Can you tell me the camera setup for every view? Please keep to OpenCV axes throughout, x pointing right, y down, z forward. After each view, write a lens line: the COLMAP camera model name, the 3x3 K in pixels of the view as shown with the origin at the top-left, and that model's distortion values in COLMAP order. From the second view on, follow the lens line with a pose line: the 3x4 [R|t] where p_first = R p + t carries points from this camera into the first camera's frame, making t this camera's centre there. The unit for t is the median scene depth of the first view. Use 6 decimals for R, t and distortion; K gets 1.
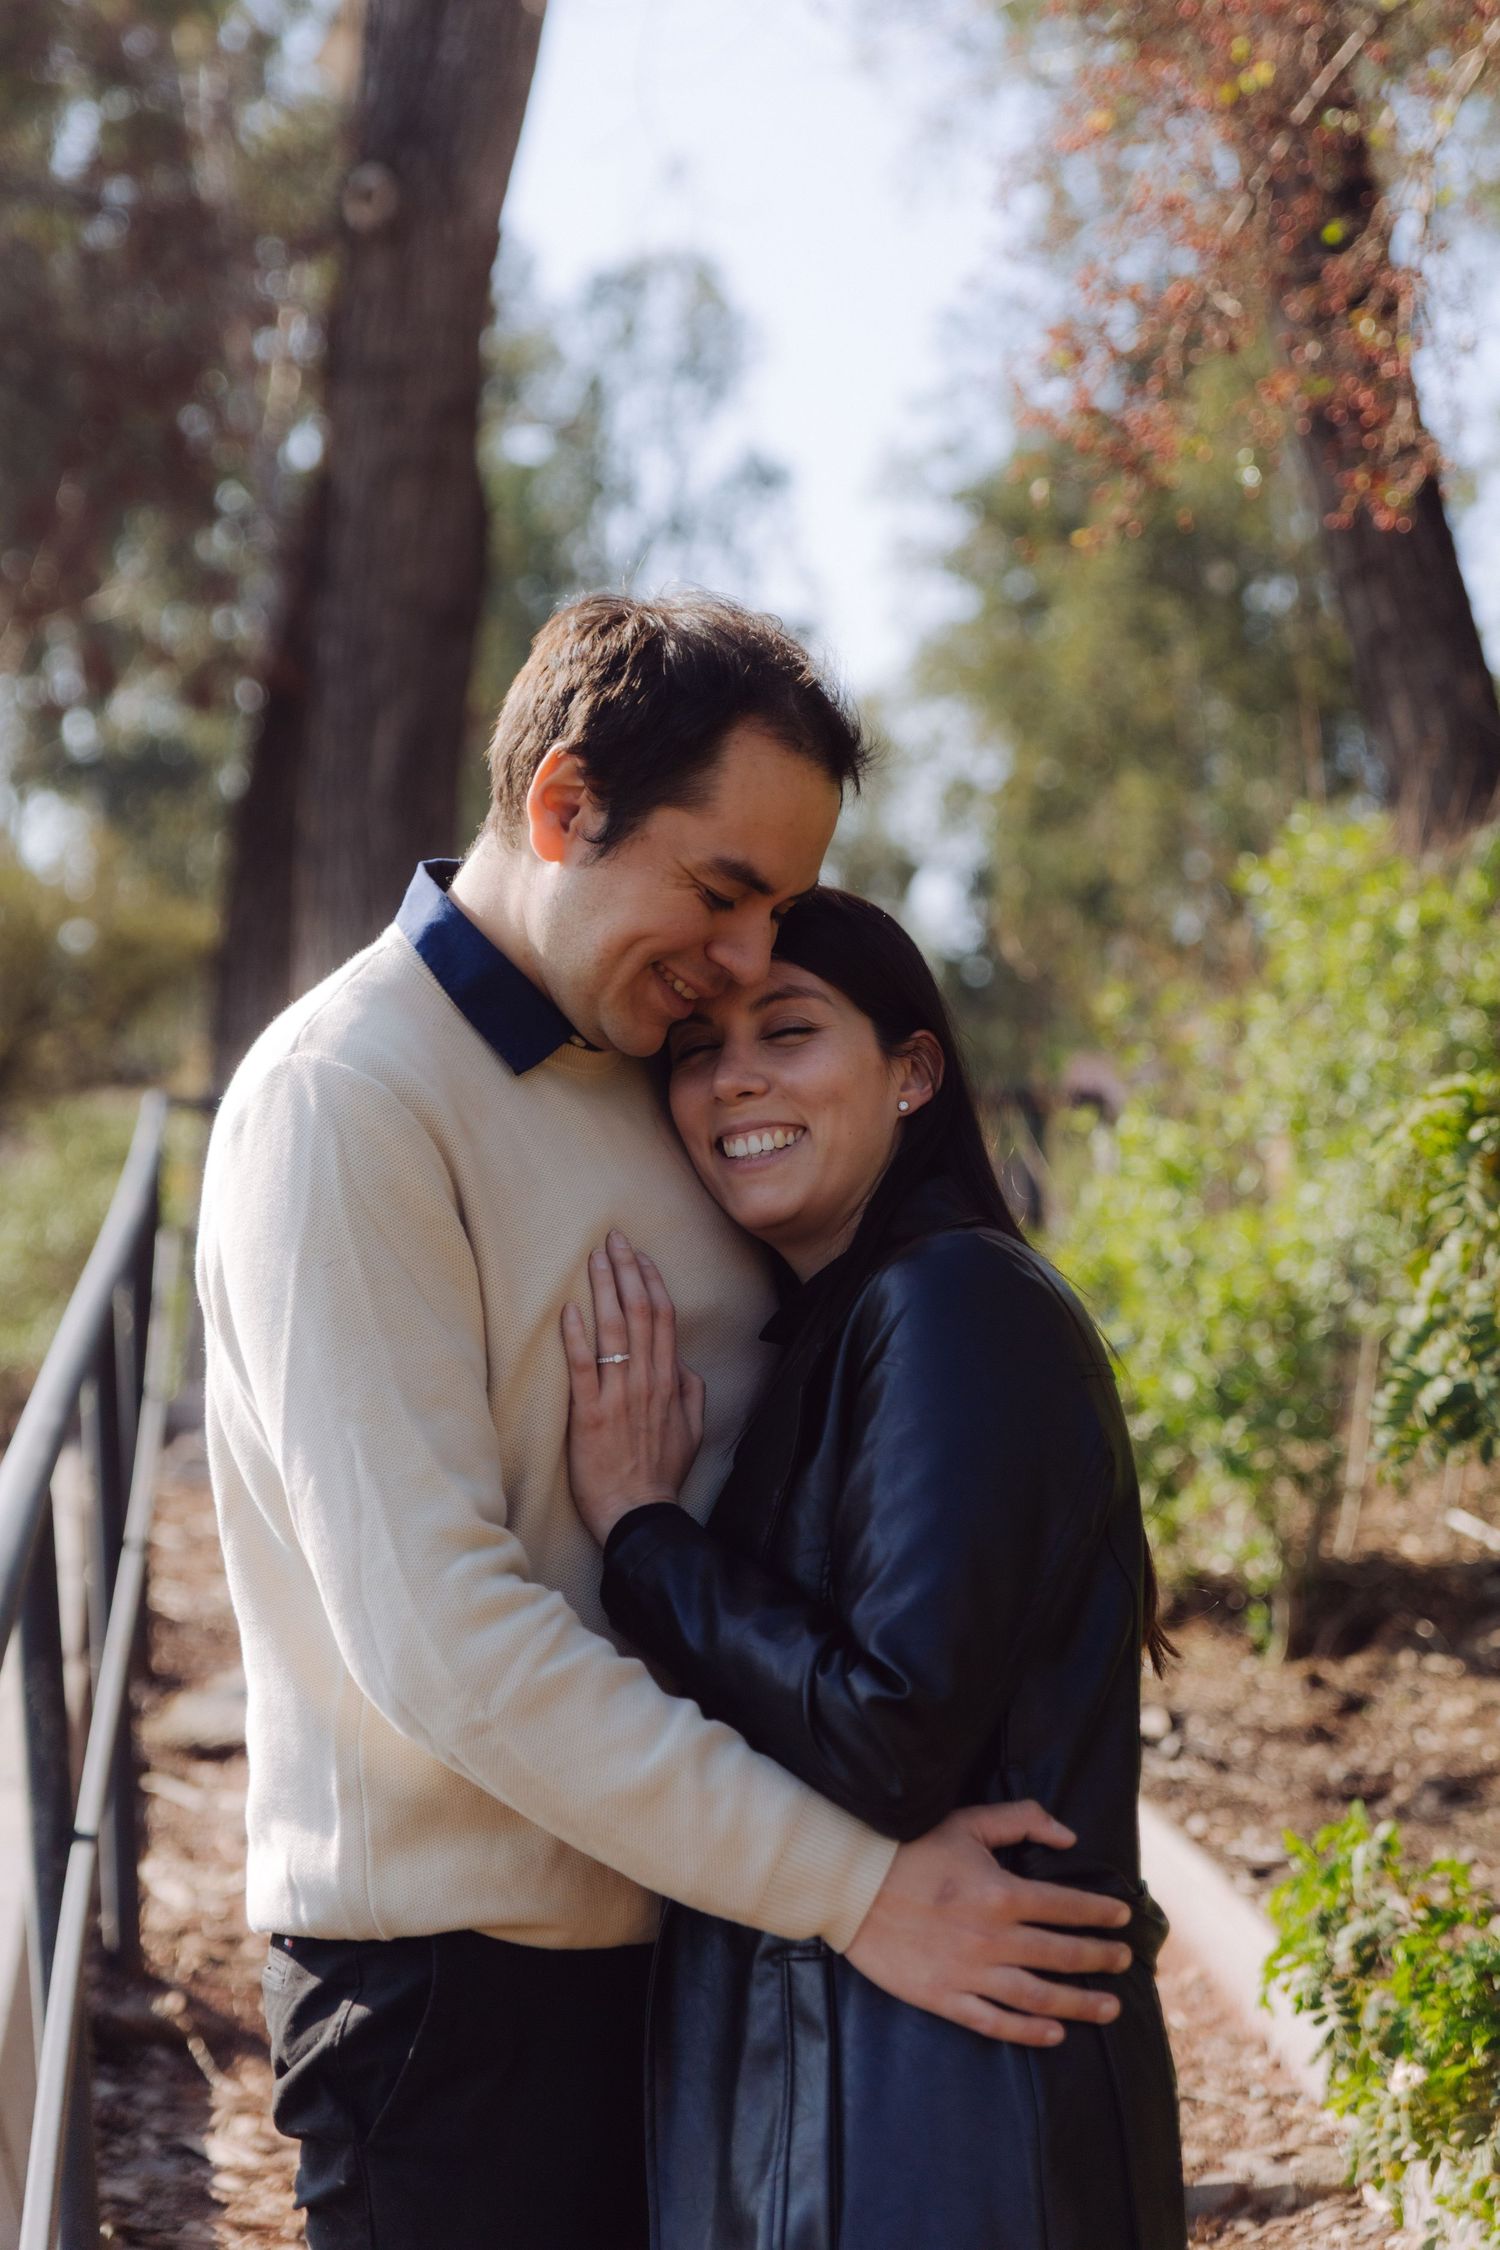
lens RADIAL K [[4442.3, 0, 754.9], [0, 4442.3, 1035.7], [0, 0, 1]] dist [0.018844, 0.094785]
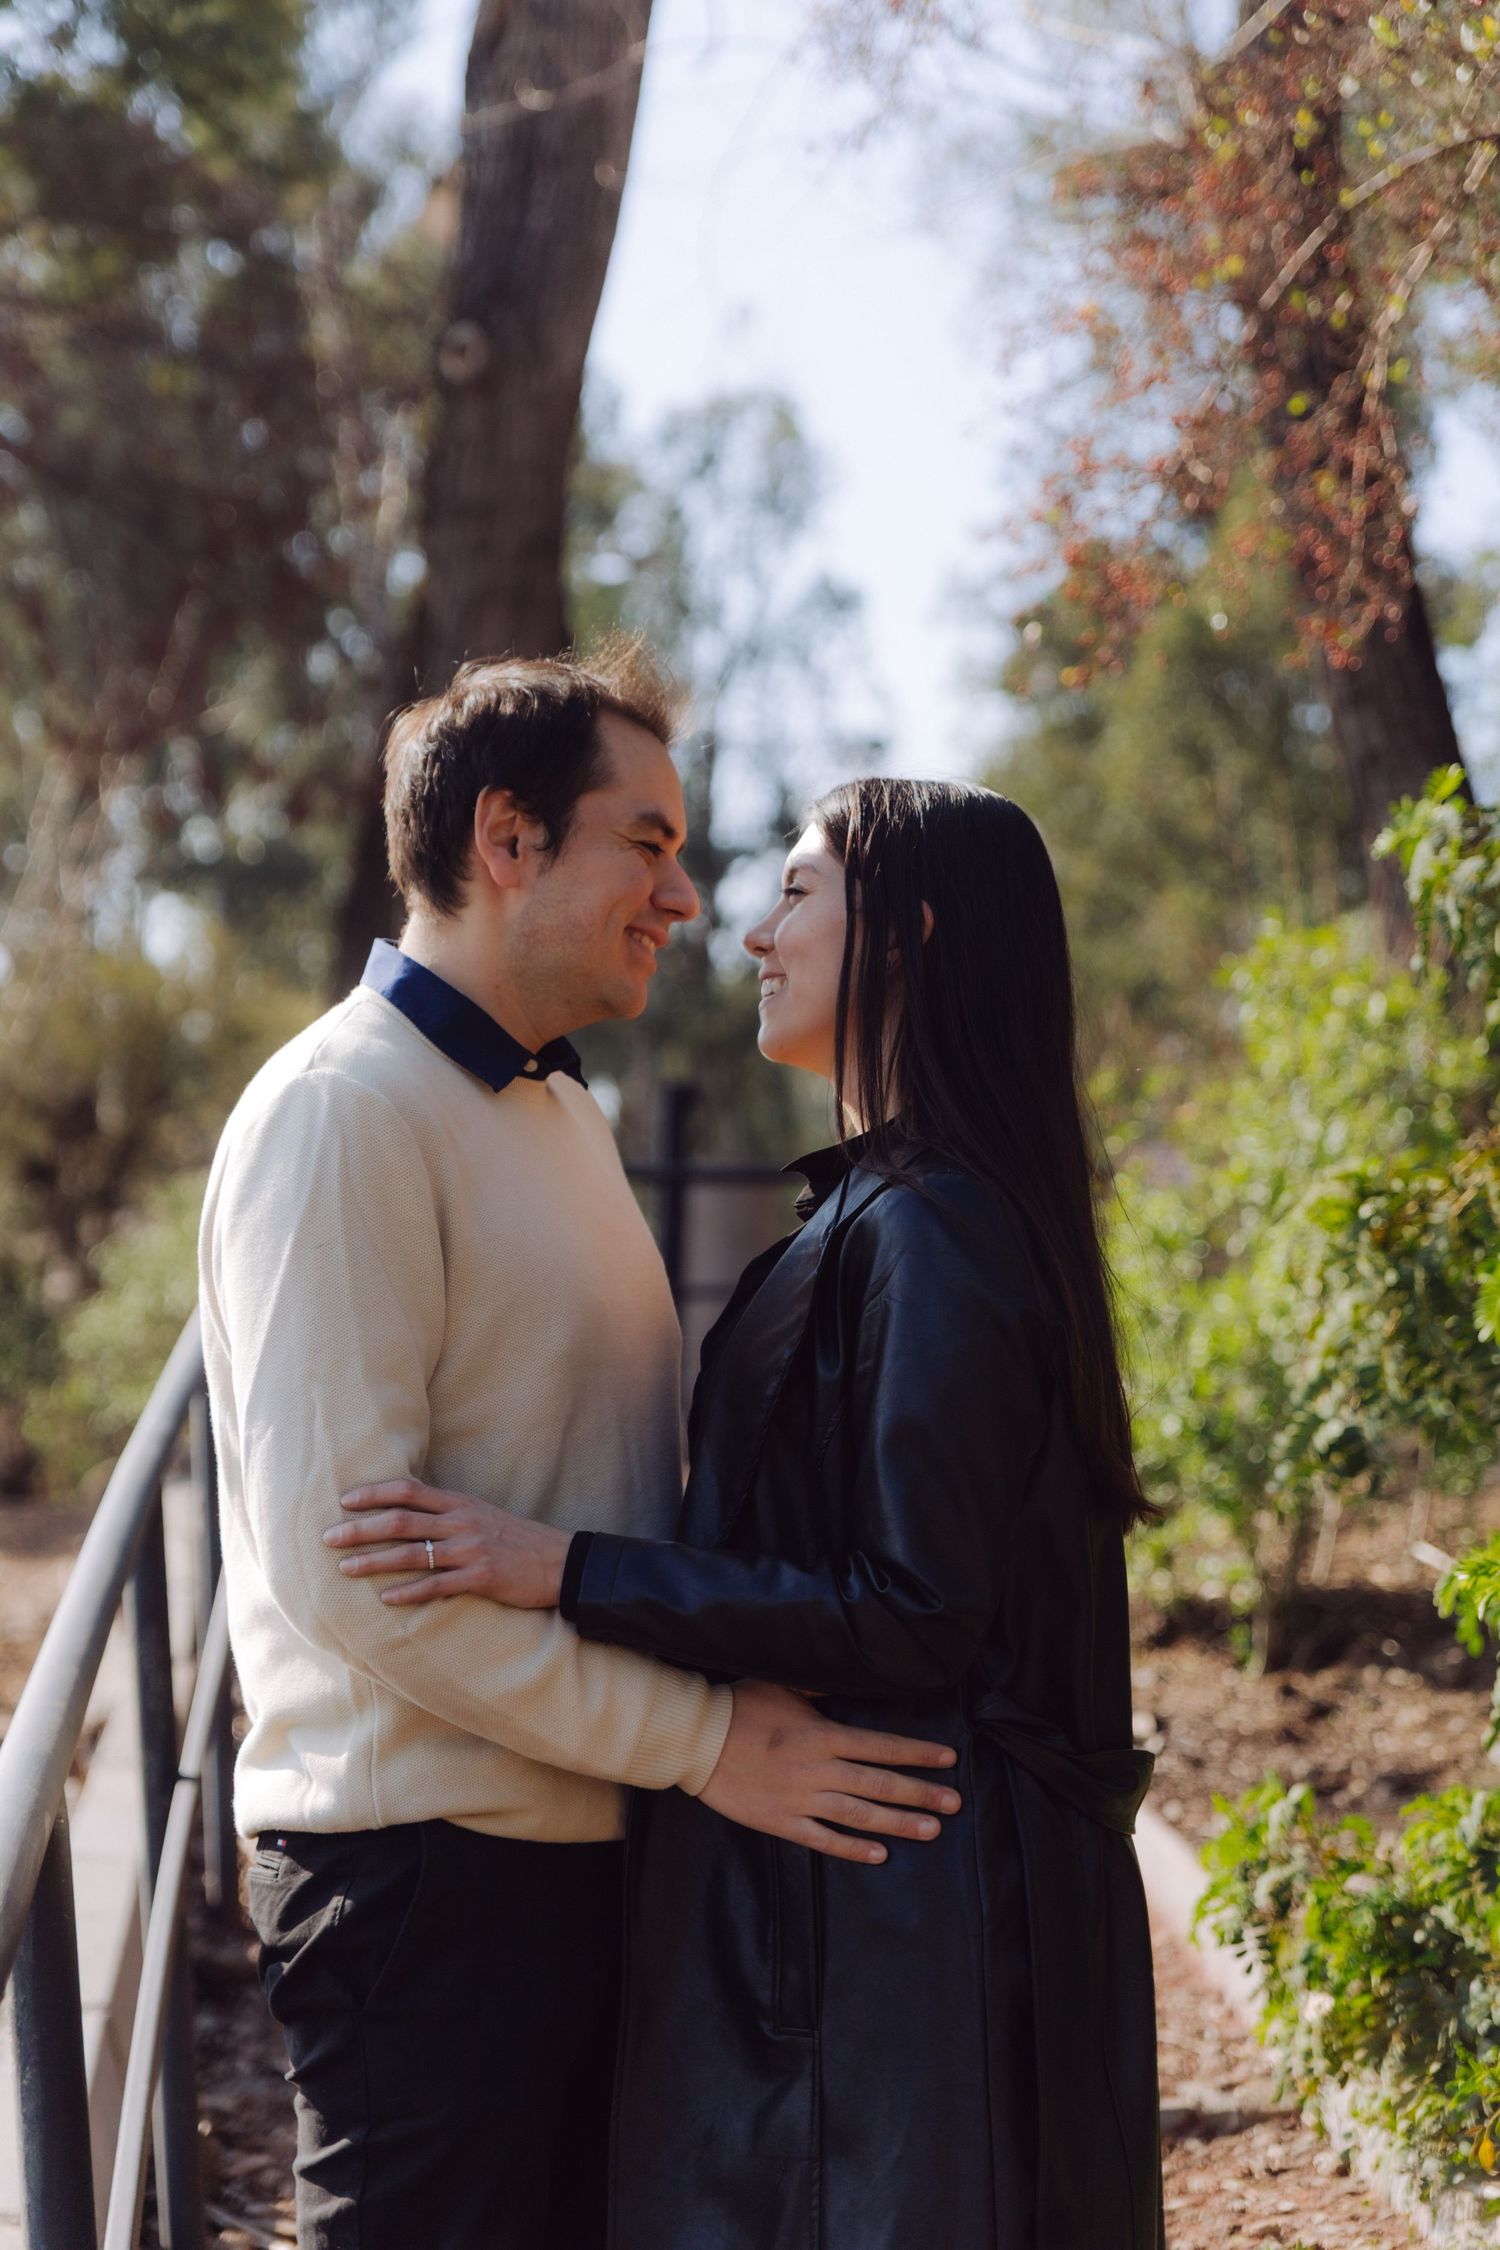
lens RADIAL K [[4703.2, 0, 776.5], [0, 4703.2, 1149.8], [0, 0, 1]] dist [0.044619, 0.133388]
pose [[0.999490, 0.007615, -0.031009, 0.033583], [-0.007683, 0.999968, -0.002091, 0.012509], [0.030992, 0.002328, 0.999517, -0.191116]]
